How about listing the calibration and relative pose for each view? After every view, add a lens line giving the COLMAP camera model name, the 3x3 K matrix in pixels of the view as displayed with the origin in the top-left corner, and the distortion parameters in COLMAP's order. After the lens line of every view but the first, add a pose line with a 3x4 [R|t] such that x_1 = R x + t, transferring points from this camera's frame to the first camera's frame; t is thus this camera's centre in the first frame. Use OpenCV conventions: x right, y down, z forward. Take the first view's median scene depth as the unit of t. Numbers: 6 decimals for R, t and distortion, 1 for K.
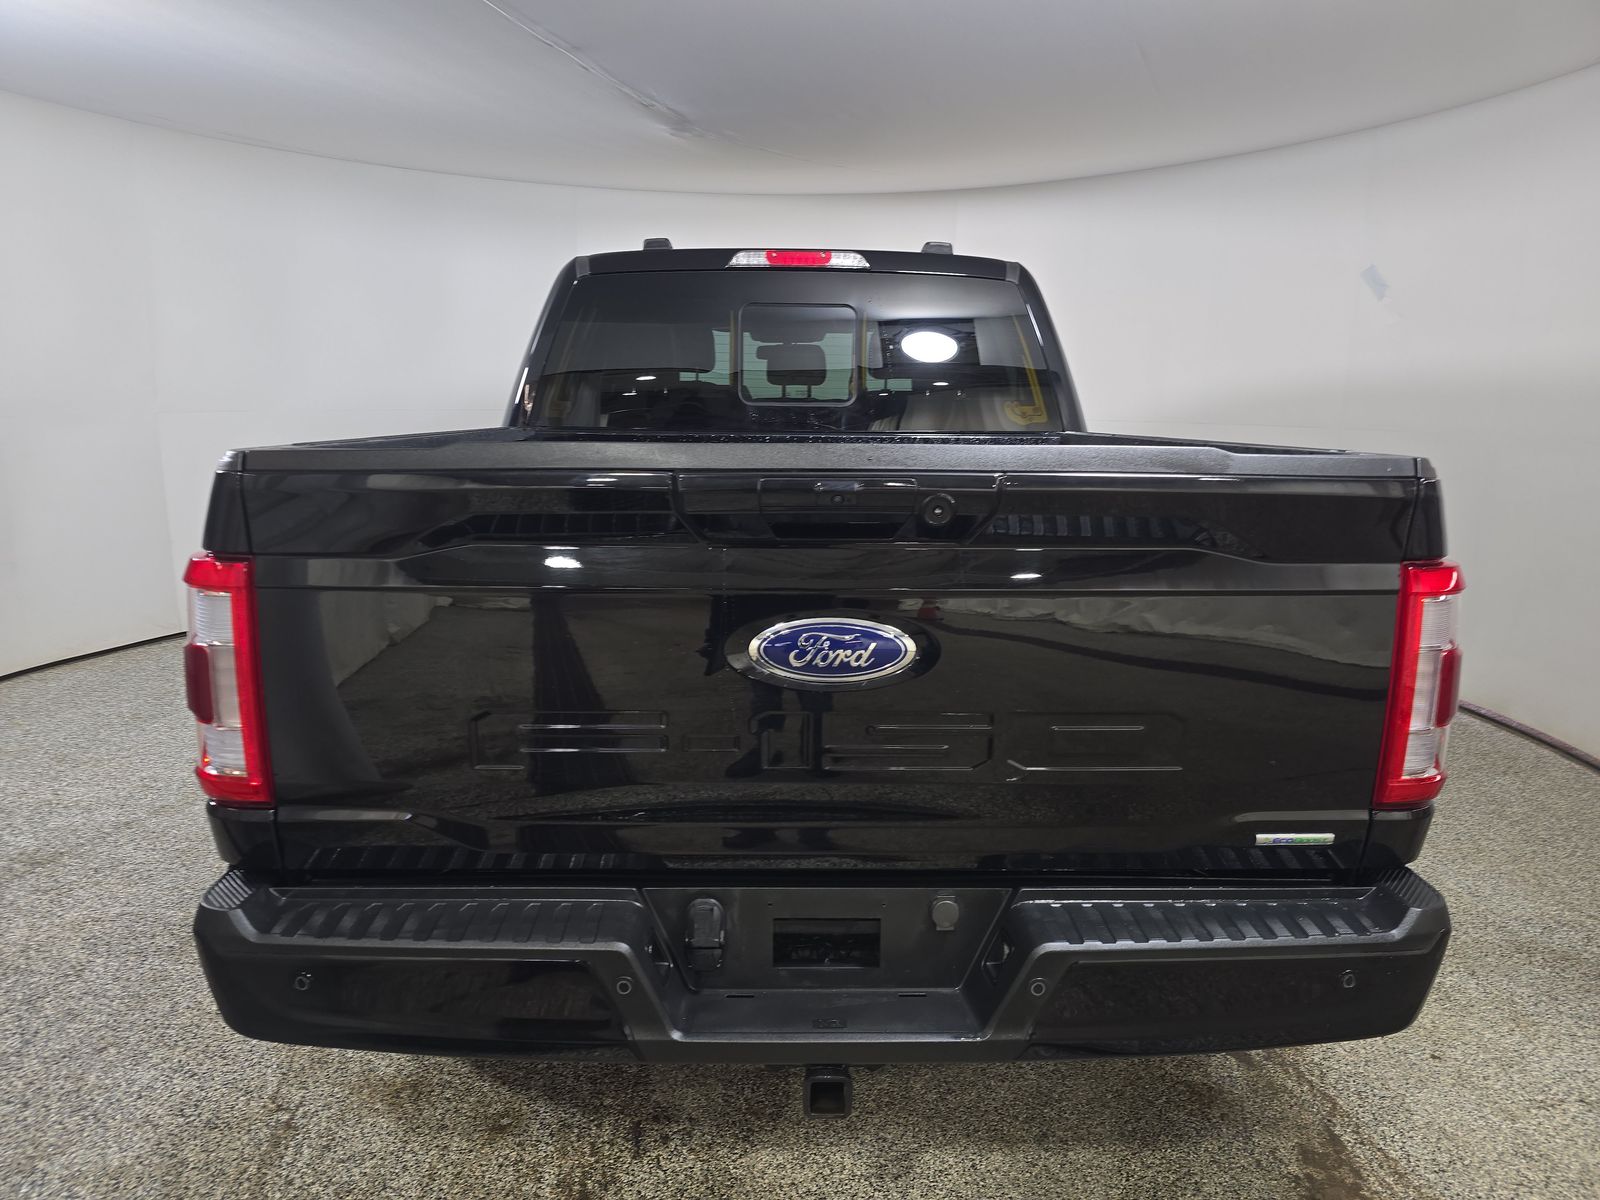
lens RADIAL K [[1080.4, 0, 807.0], [0, 1080.4, 591.2], [0, 0, 1]] dist [0.053298, -0.040690]
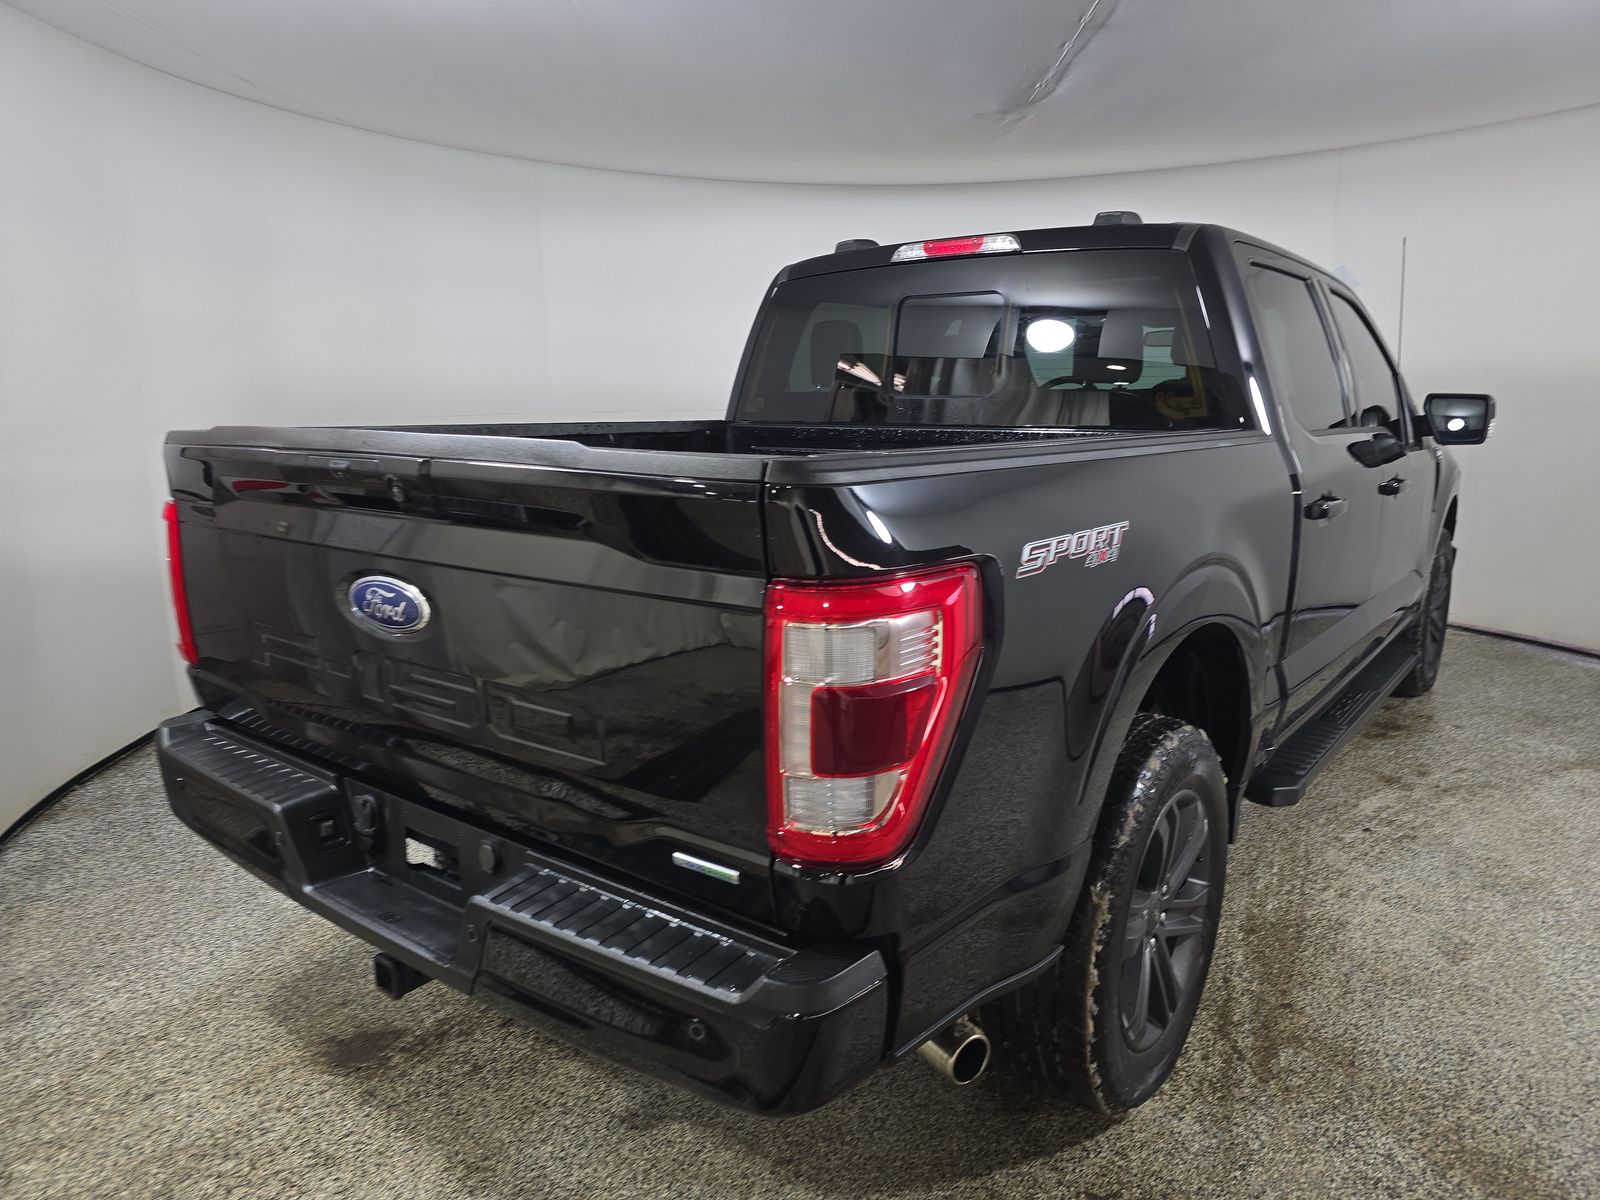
lens RADIAL K [[1080.4, 0, 807.0], [0, 1080.4, 591.2], [0, 0, 1]] dist [0.053298, -0.040690]
pose [[0.781295, 0.103648, -0.615496, 0.514344], [-0.099949, 0.994166, 0.040542, -0.025280], [0.616108, 0.029843, 0.787096, 0.157158]]
